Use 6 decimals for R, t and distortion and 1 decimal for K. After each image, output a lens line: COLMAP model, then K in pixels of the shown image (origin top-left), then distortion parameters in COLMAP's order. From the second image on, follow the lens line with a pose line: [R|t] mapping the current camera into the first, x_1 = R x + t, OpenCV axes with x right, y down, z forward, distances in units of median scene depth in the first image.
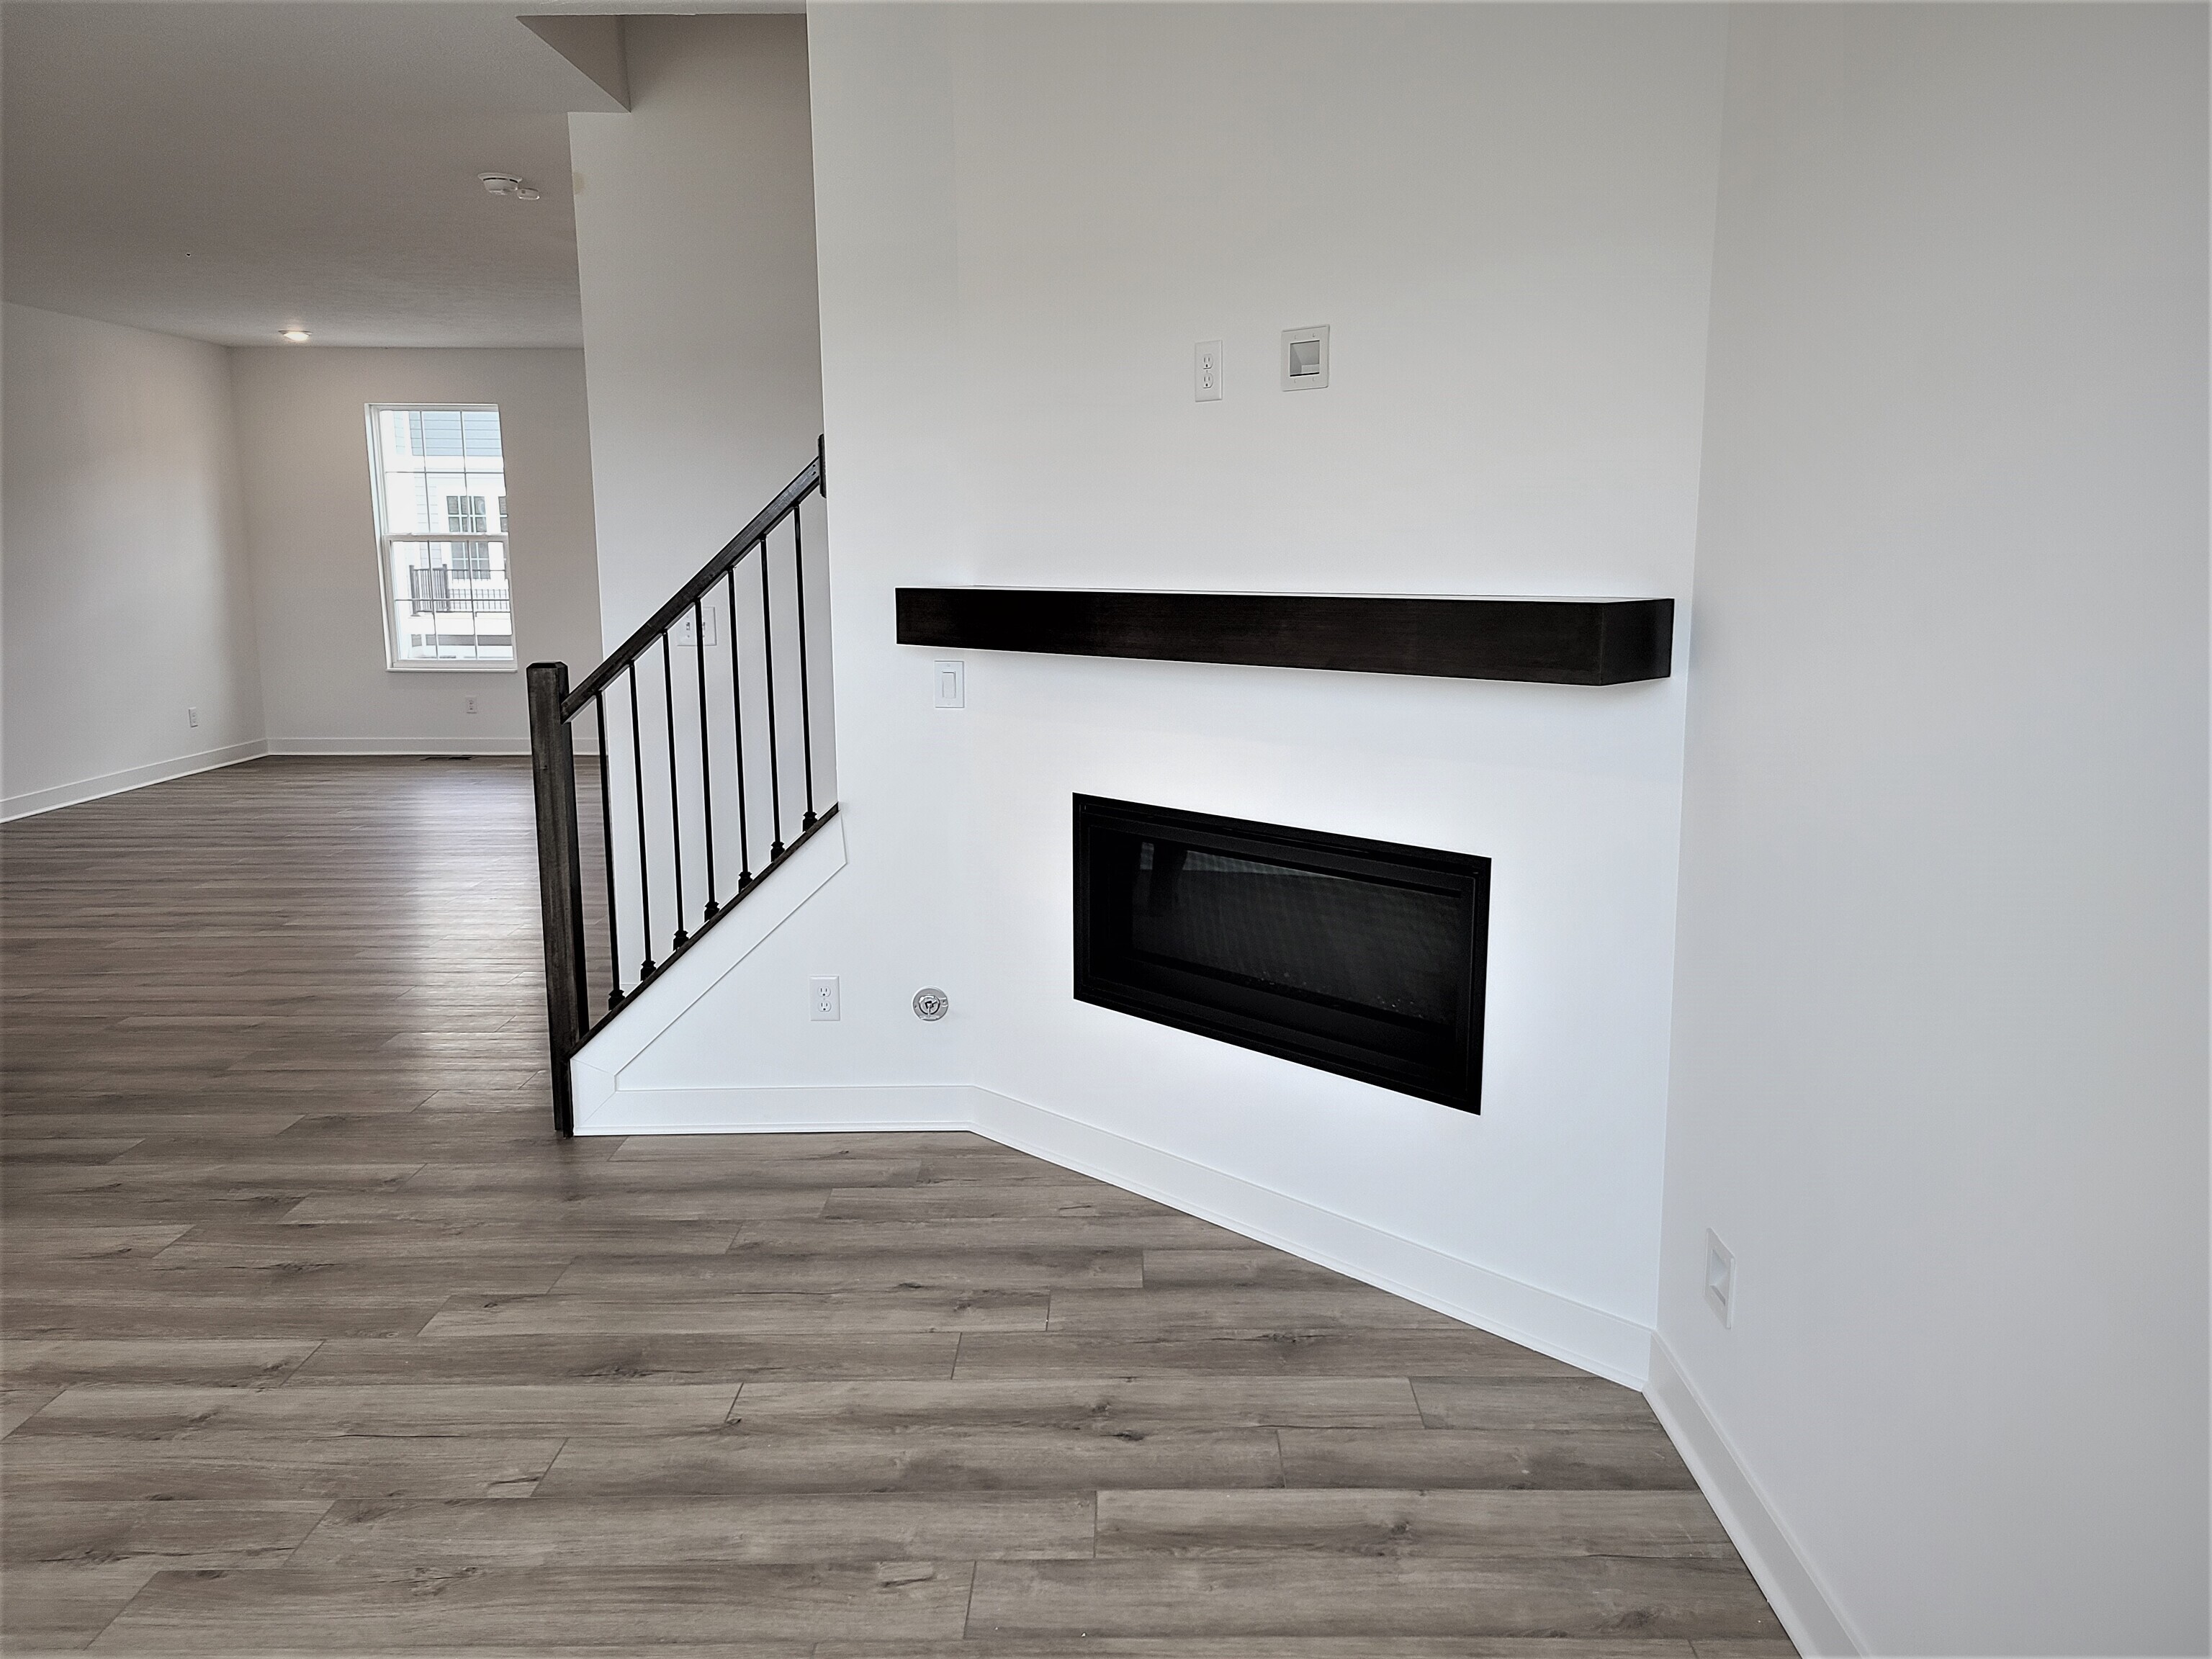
lens RADIAL K [[1688.3, 0, 1120.3], [0, 1688.3, 824.1], [0, 0, 1]] dist [0.039609, -0.011074]
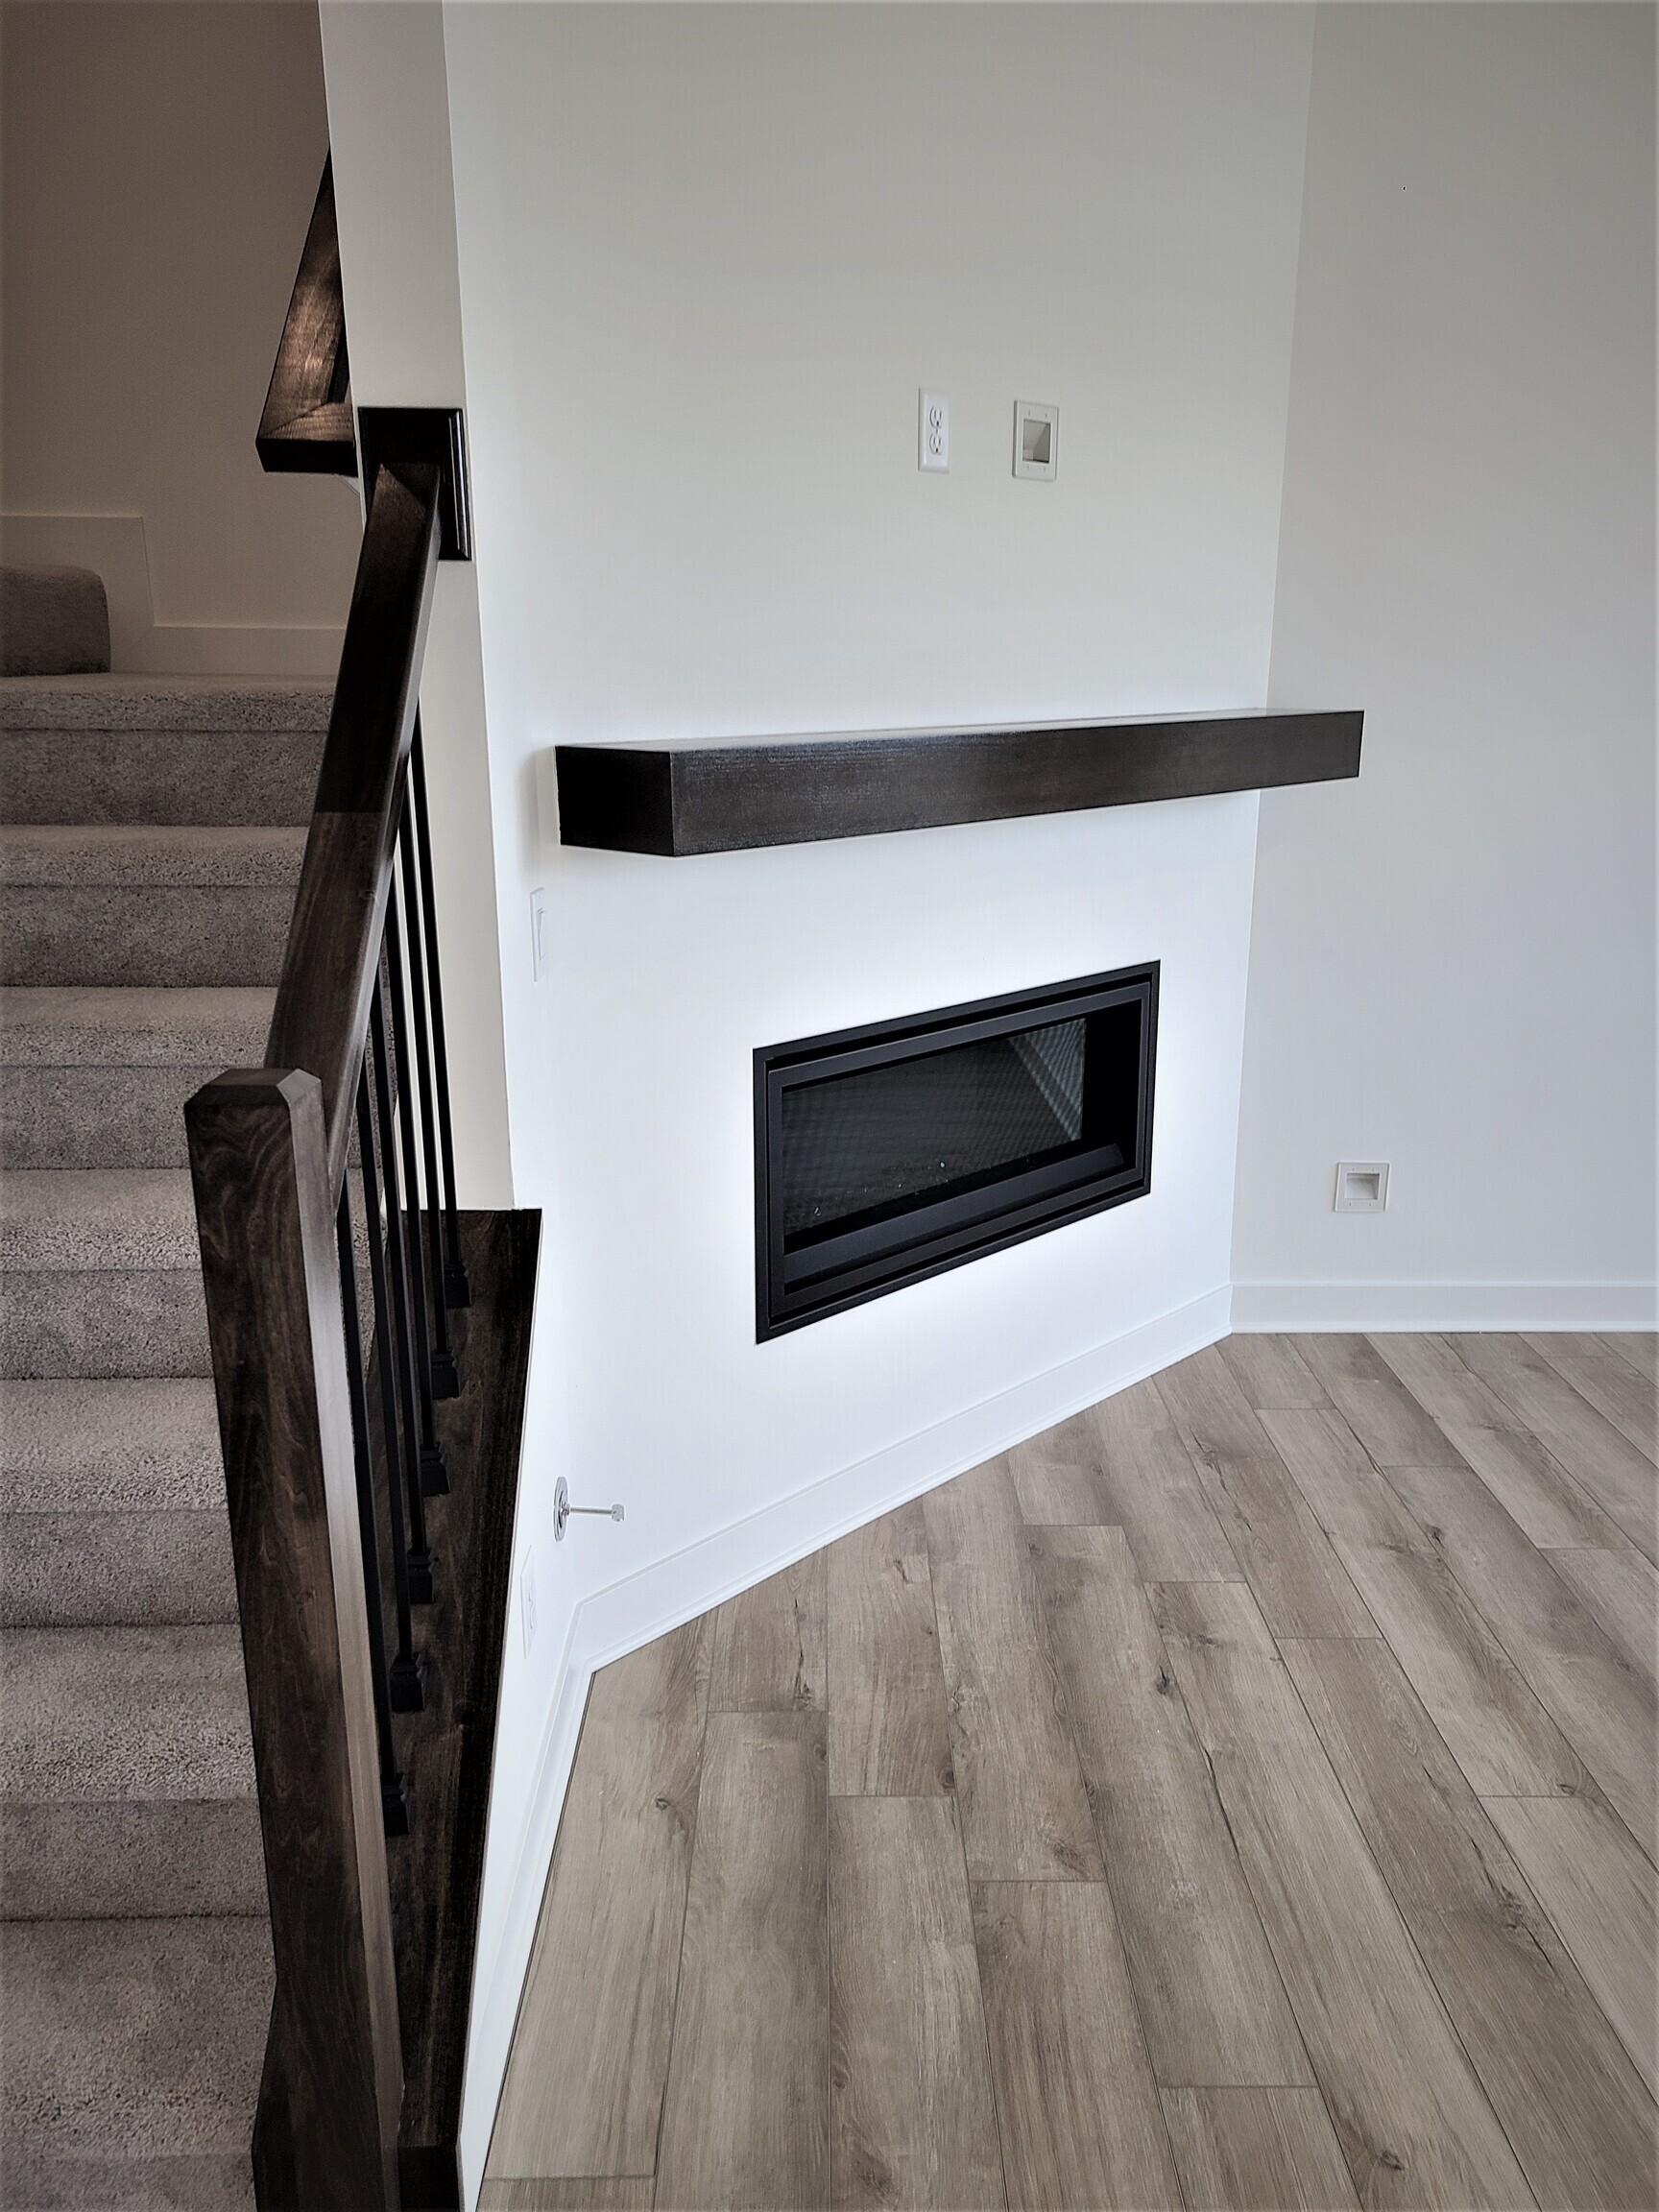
lens RADIAL K [[1688.3, 0, 846.6], [0, 1688.3, 1109.8], [0, 0, 1]] dist [0.039609, -0.011074]
pose [[-0.032481, -0.258276, 0.965525, -0.808442], [0.170703, 0.950407, 0.259975, -0.195868], [-0.984787, 0.173262, 0.013218, 1.125270]]
